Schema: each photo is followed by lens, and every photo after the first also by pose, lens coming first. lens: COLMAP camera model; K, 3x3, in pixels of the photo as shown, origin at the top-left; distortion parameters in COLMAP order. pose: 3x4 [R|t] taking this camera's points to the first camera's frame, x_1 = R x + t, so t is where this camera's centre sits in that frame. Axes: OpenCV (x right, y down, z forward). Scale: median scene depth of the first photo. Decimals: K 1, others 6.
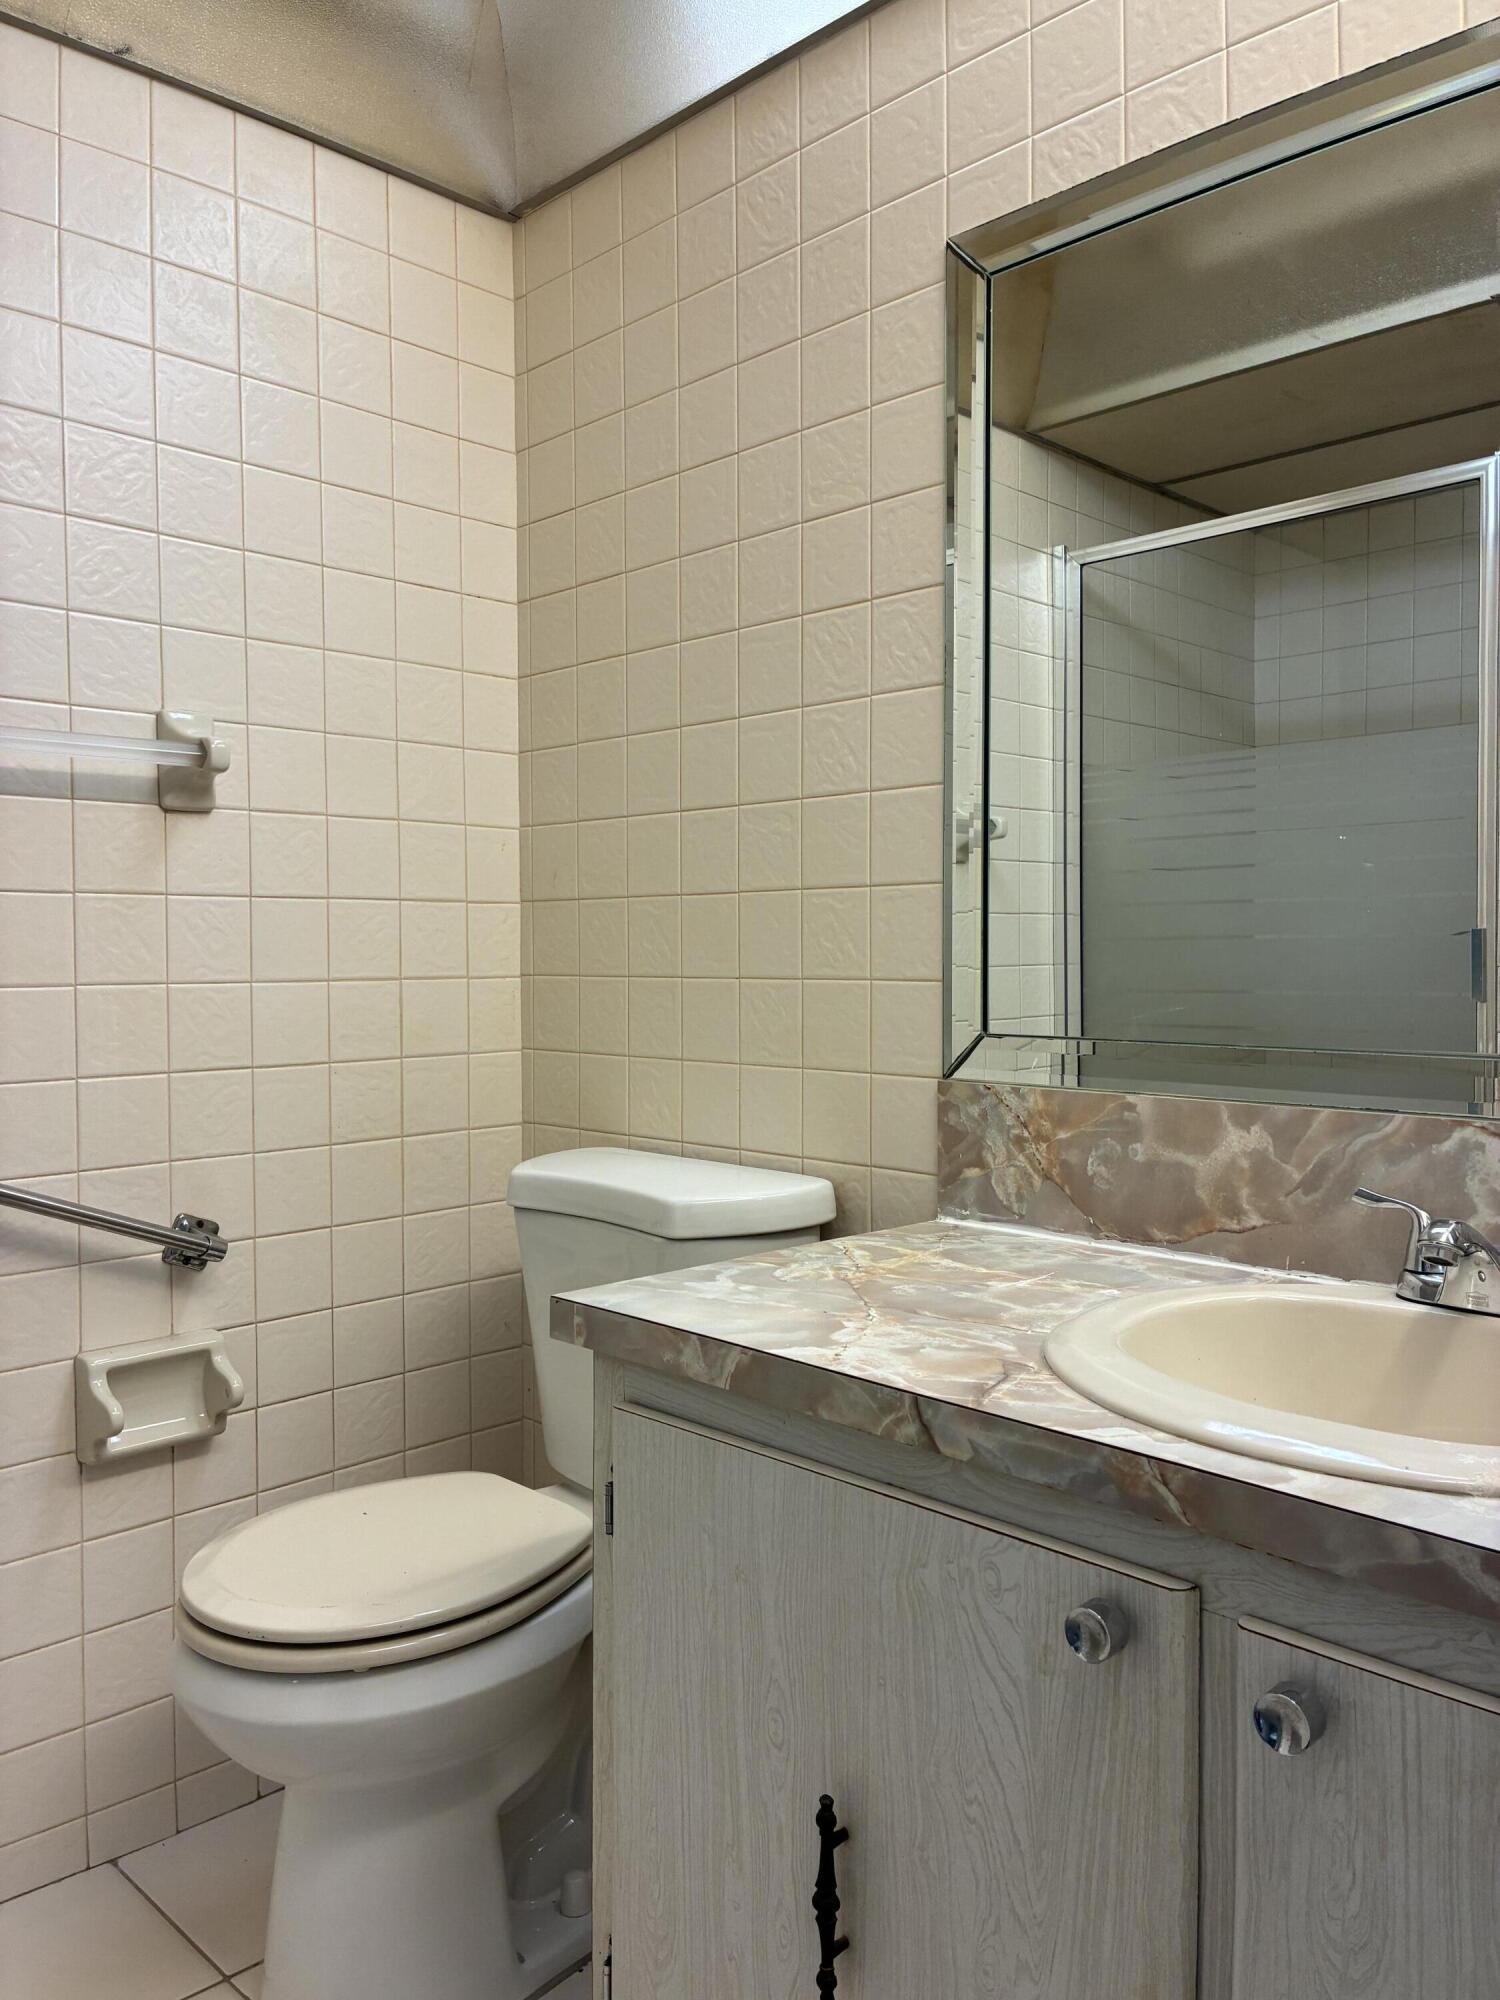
lens RADIAL K [[1503.7, 0, 787.6], [0, 1503.7, 998.4], [0, 0, 1]] dist [0.055021, -0.058901]
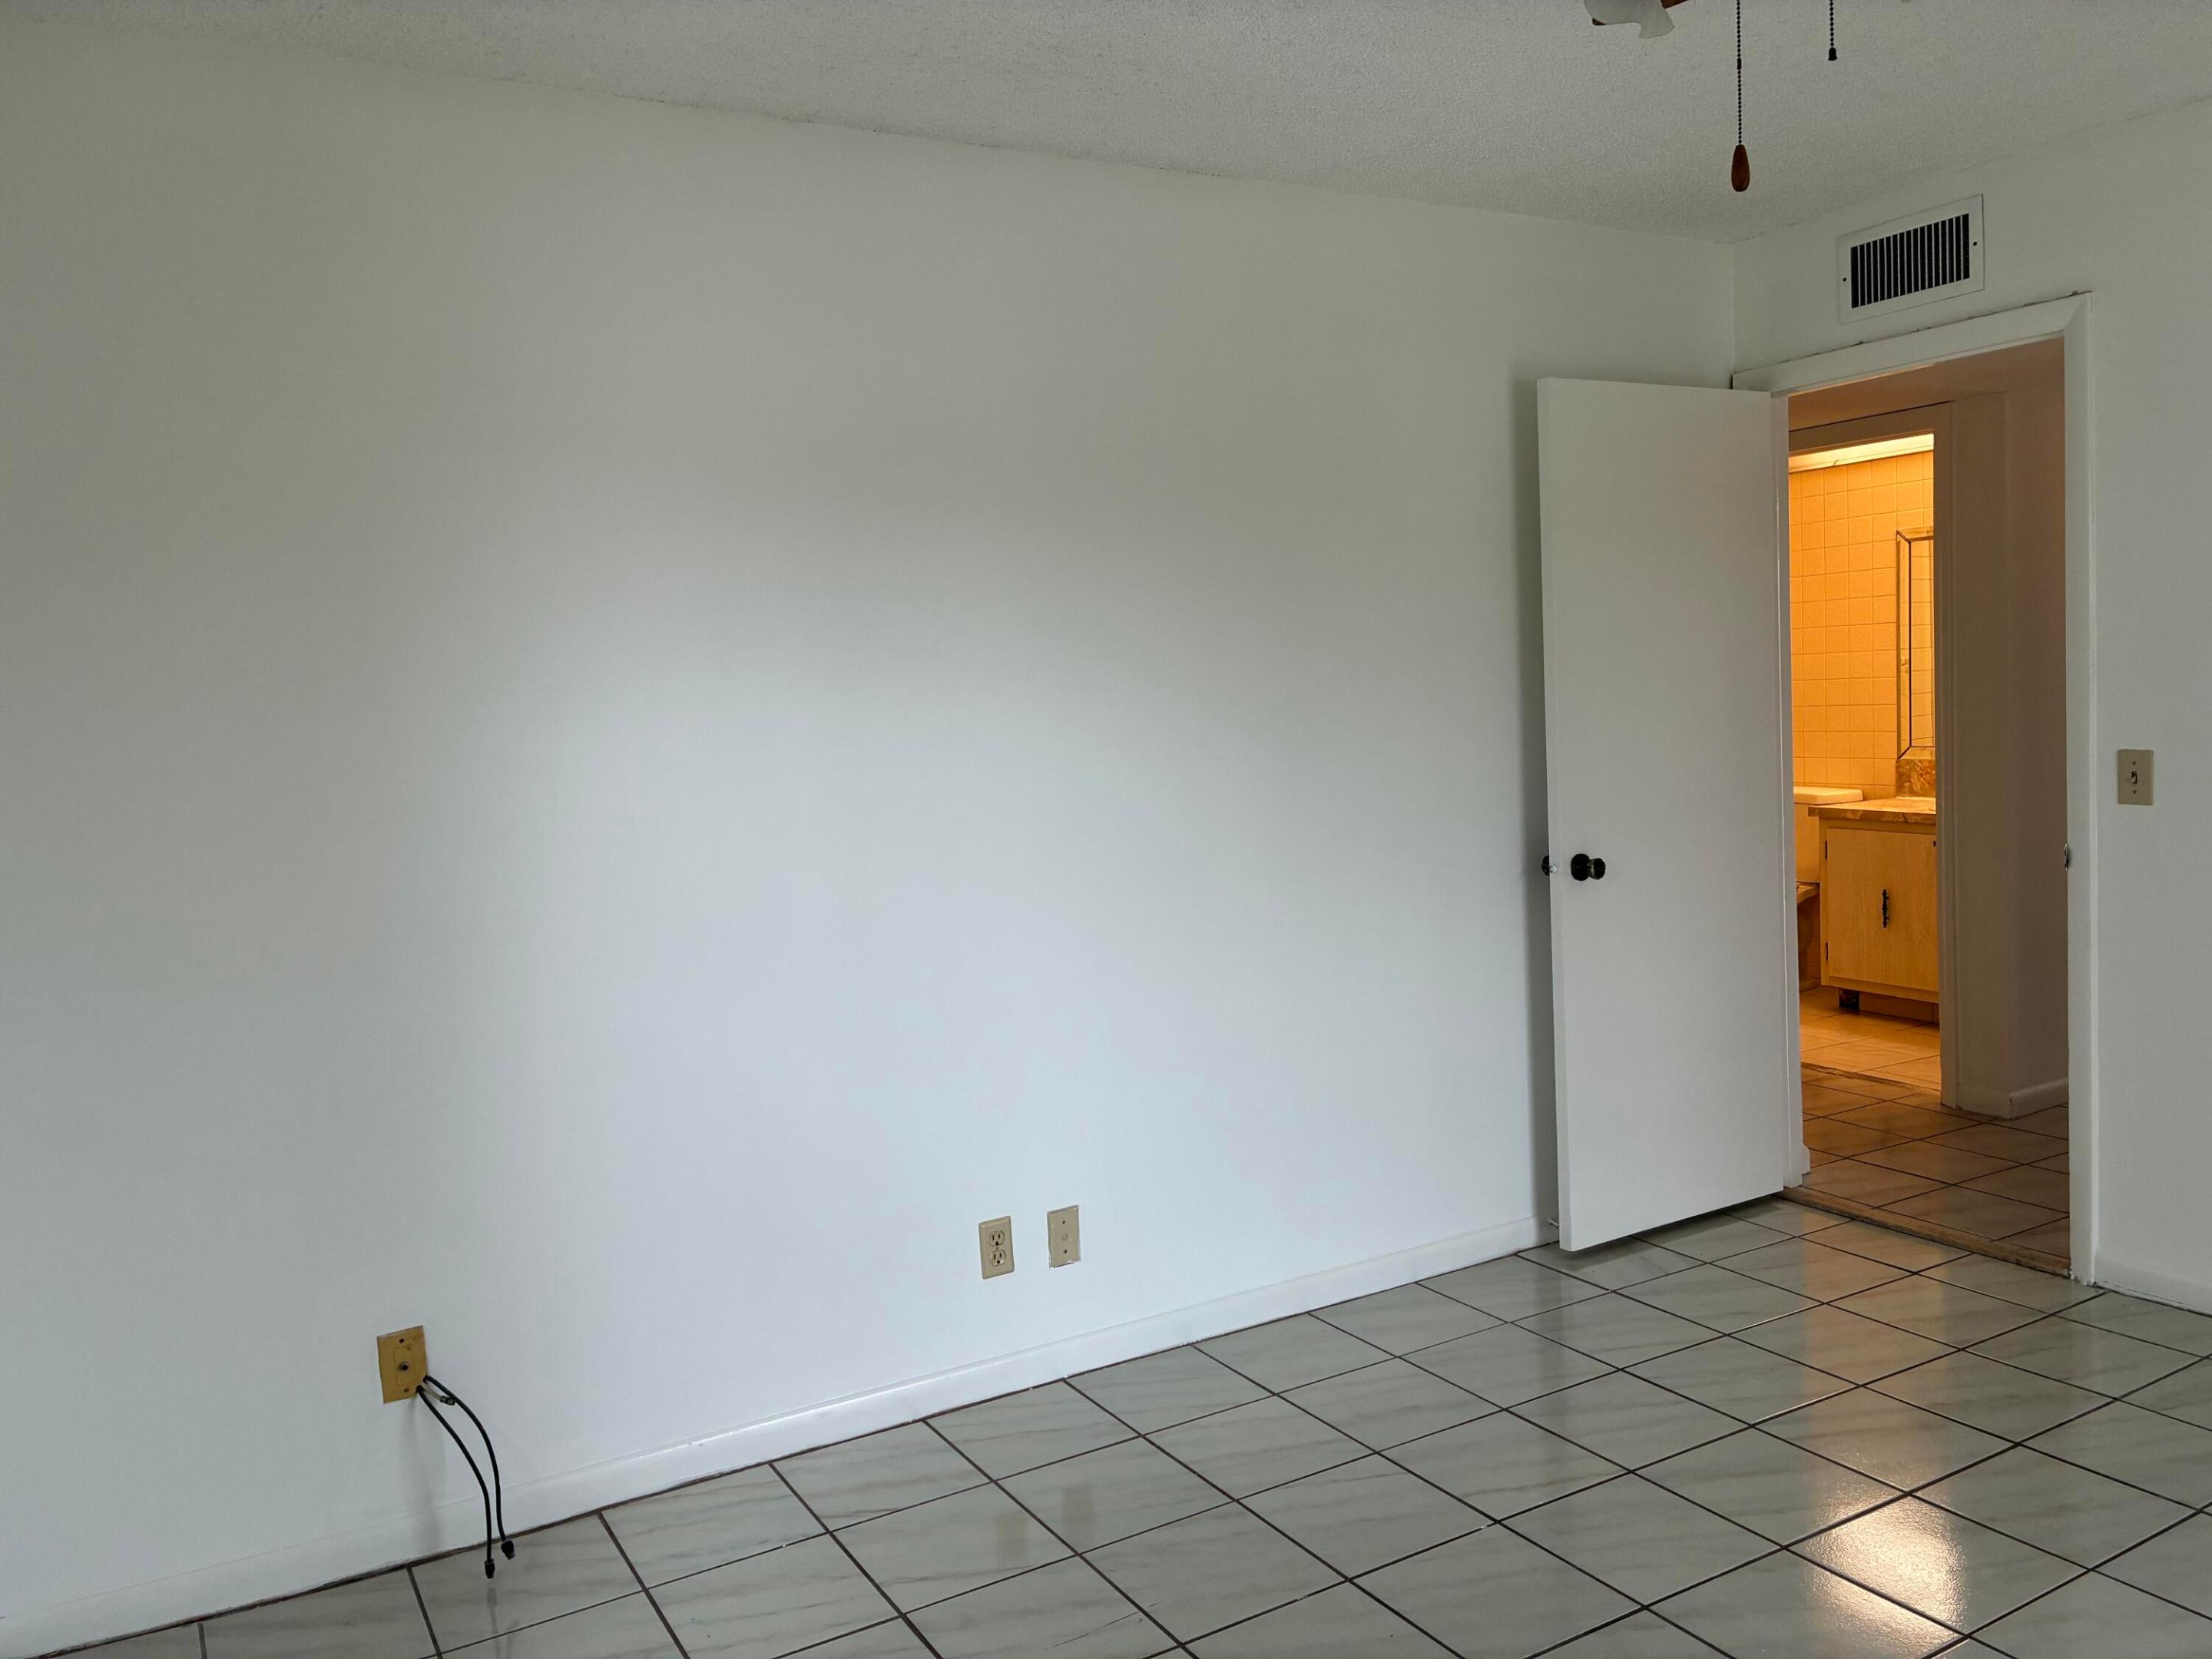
lens RADIAL K [[1663.1, 0, 1112.1], [0, 1663.1, 834.2], [0, 0, 1]] dist [0.055021, -0.058901]
pose [[0.961995, -0.018679, -0.272428, -0.874340], [0.032655, 0.998368, 0.046855, -0.024766], [0.271108, -0.053970, 0.961035, -4.821253]]
